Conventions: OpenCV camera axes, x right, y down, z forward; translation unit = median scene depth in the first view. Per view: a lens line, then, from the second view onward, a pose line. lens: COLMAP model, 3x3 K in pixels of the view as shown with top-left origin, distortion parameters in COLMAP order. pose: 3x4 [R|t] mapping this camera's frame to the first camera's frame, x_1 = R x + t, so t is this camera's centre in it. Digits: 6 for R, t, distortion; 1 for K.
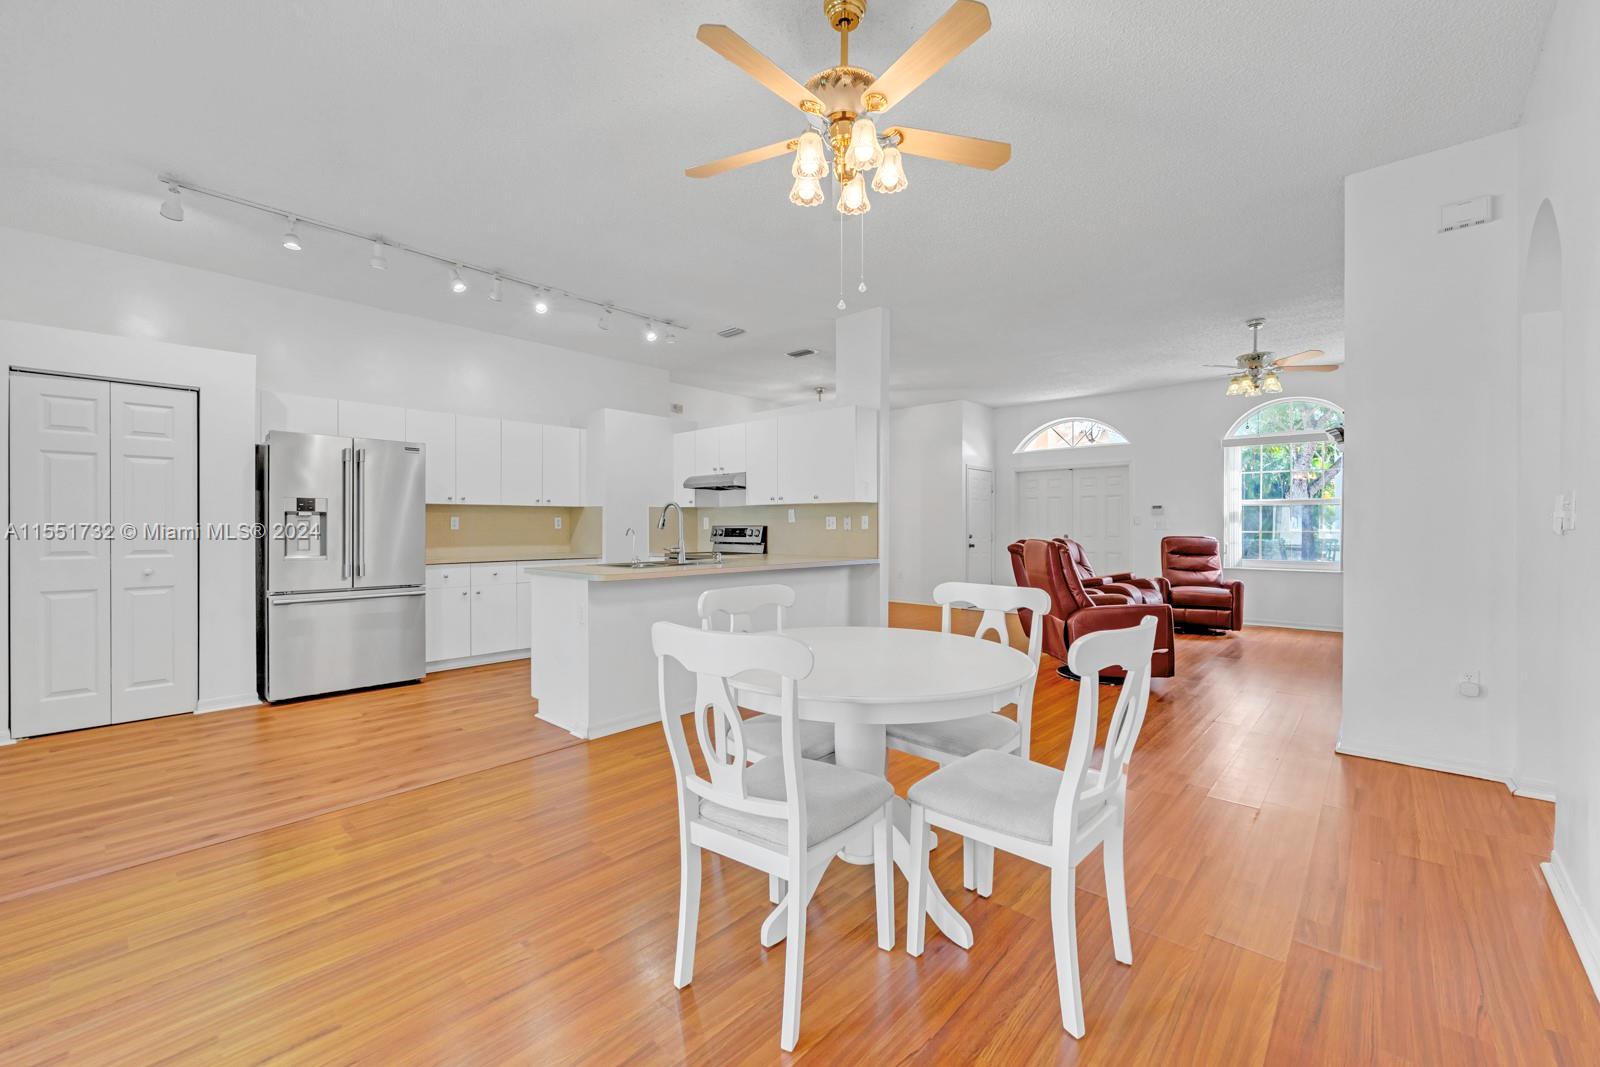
lens RADIAL K [[653.4, 0, 801.9], [0, 653.4, 535.2], [0, 0, 1]] dist [-0.011210, -0.001254]
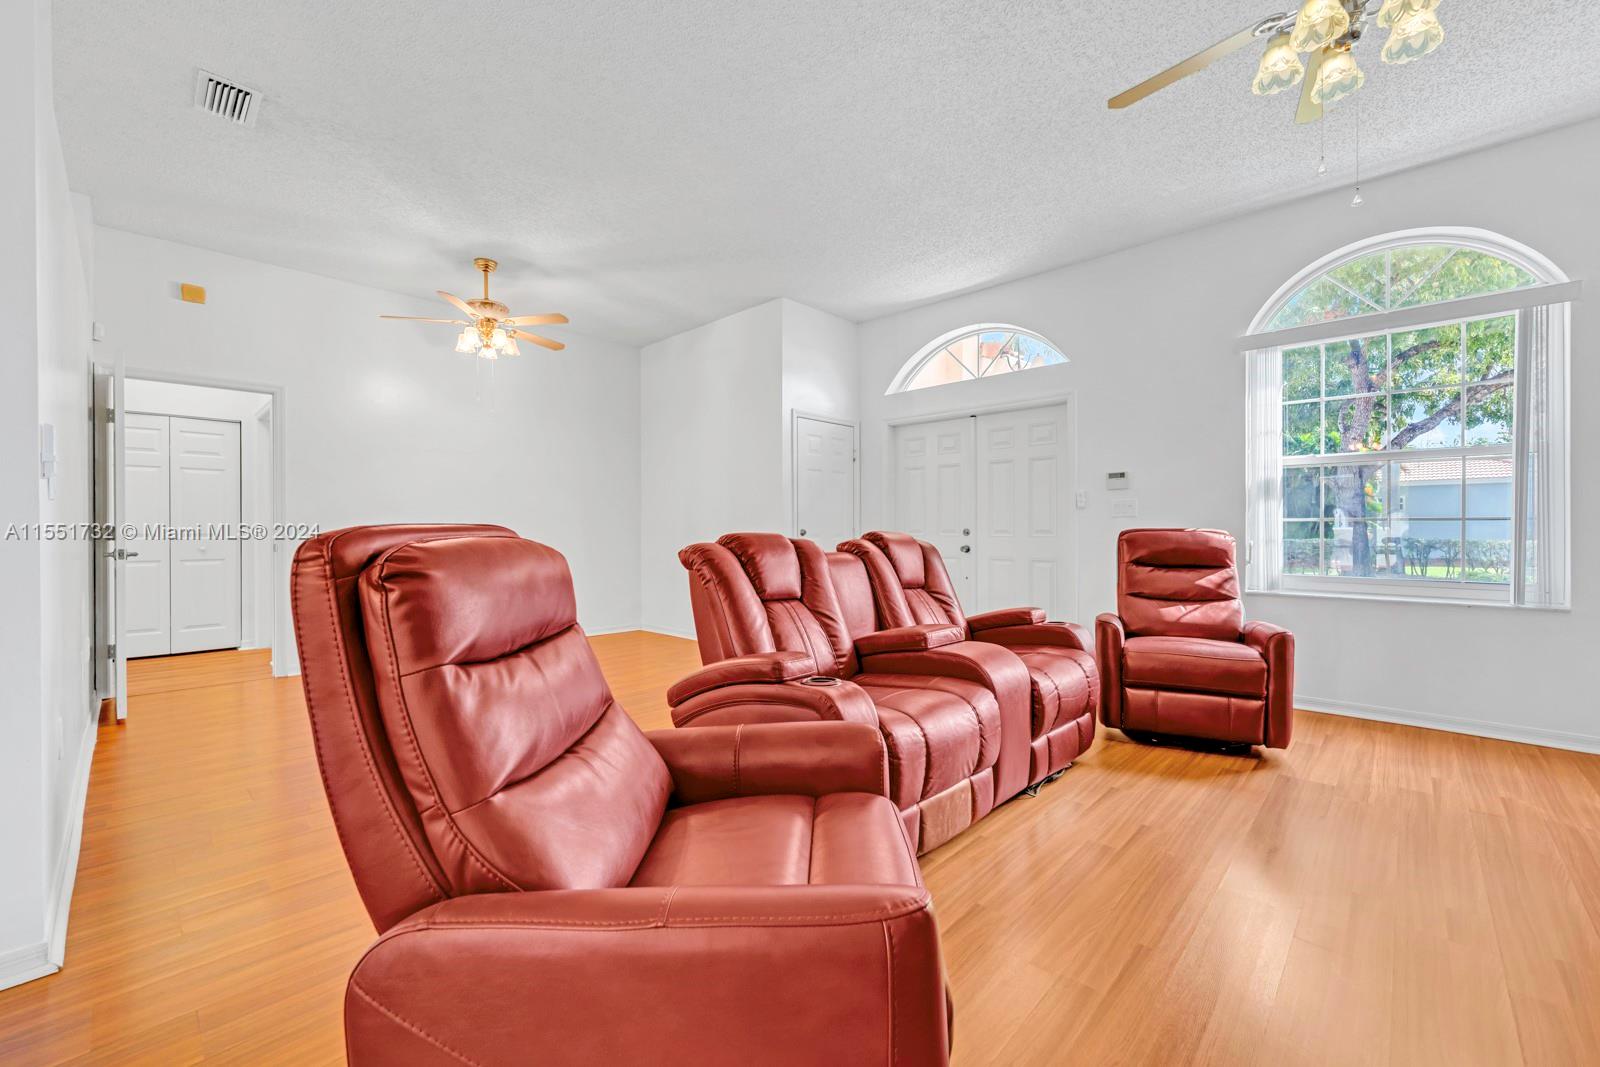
lens RADIAL K [[653.4, 0, 801.6], [0, 653.4, 529.9], [0, 0, 1]] dist [-0.011210, -0.001254]
pose [[0.999487, -0.005032, -0.031624, 0.399957], [0.004570, 0.999882, -0.014660, 0.010645], [0.031694, 0.014508, 0.999392, 0.606943]]
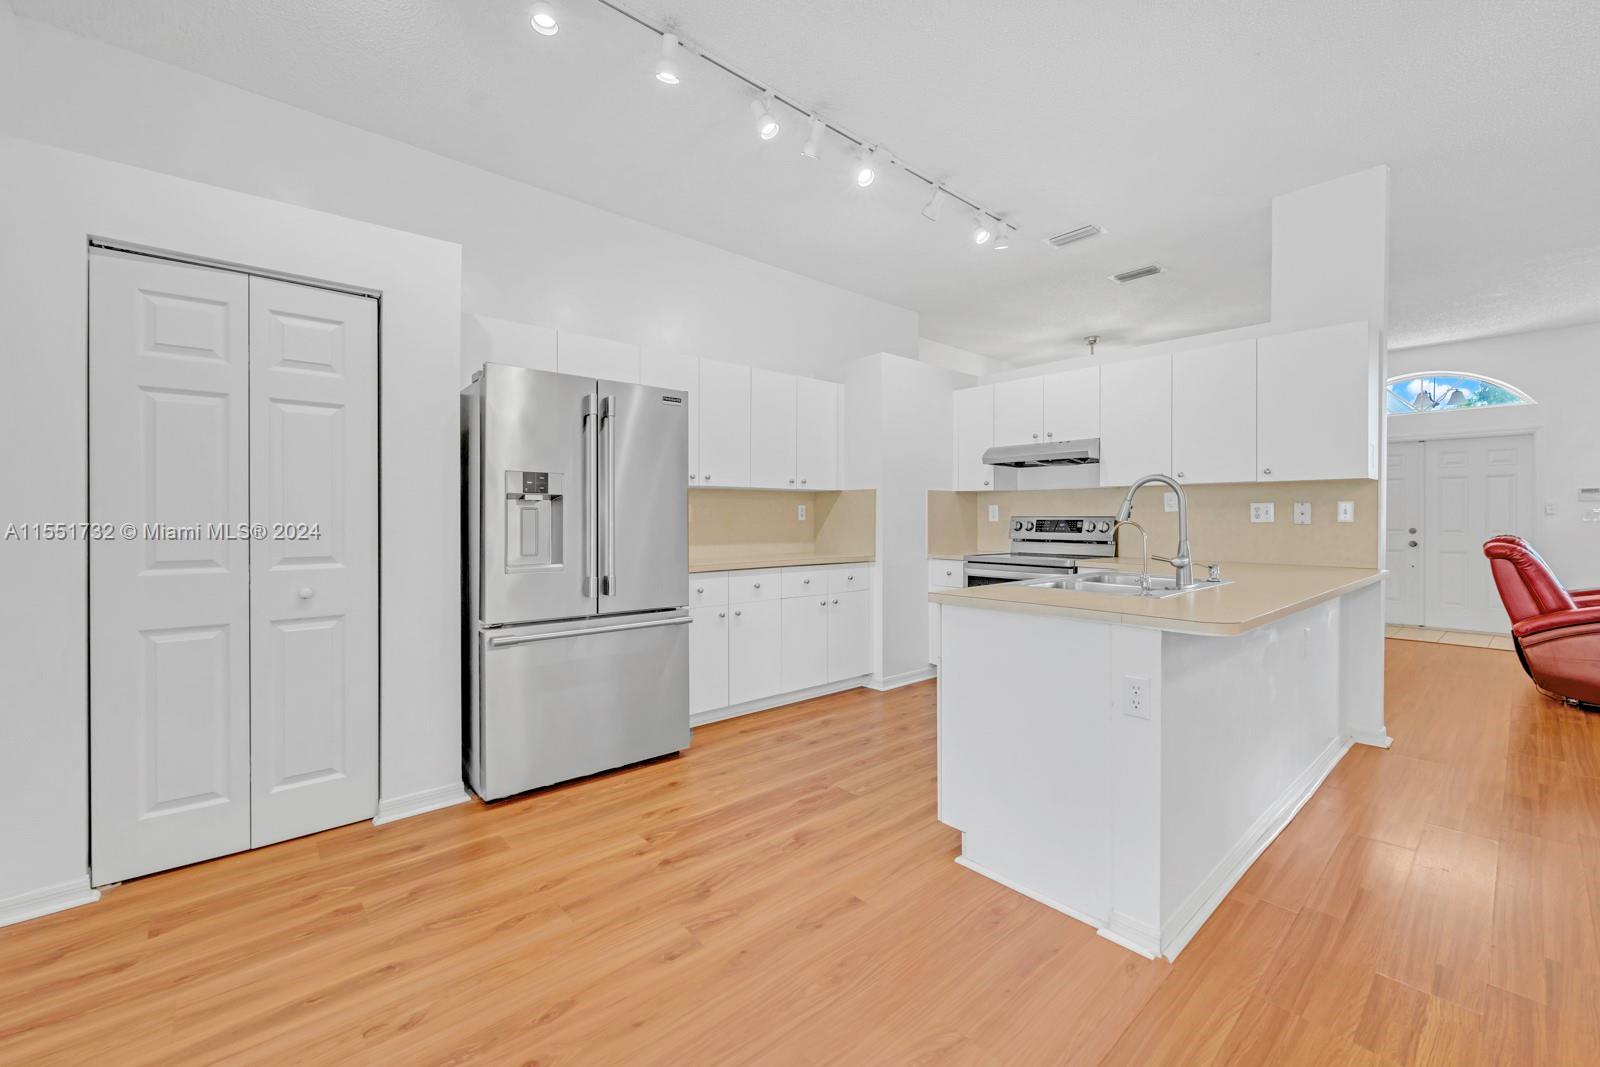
lens RADIAL K [[653.4, 0, 808.5], [0, 653.4, 526.3], [0, 0, 1]] dist [-0.011210, -0.001254]
pose [[0.994976, 0.001705, -0.100099, -0.305289], [-0.001637, 0.999998, 0.000760, -0.004170], [0.100100, -0.000592, 0.994977, 0.278818]]
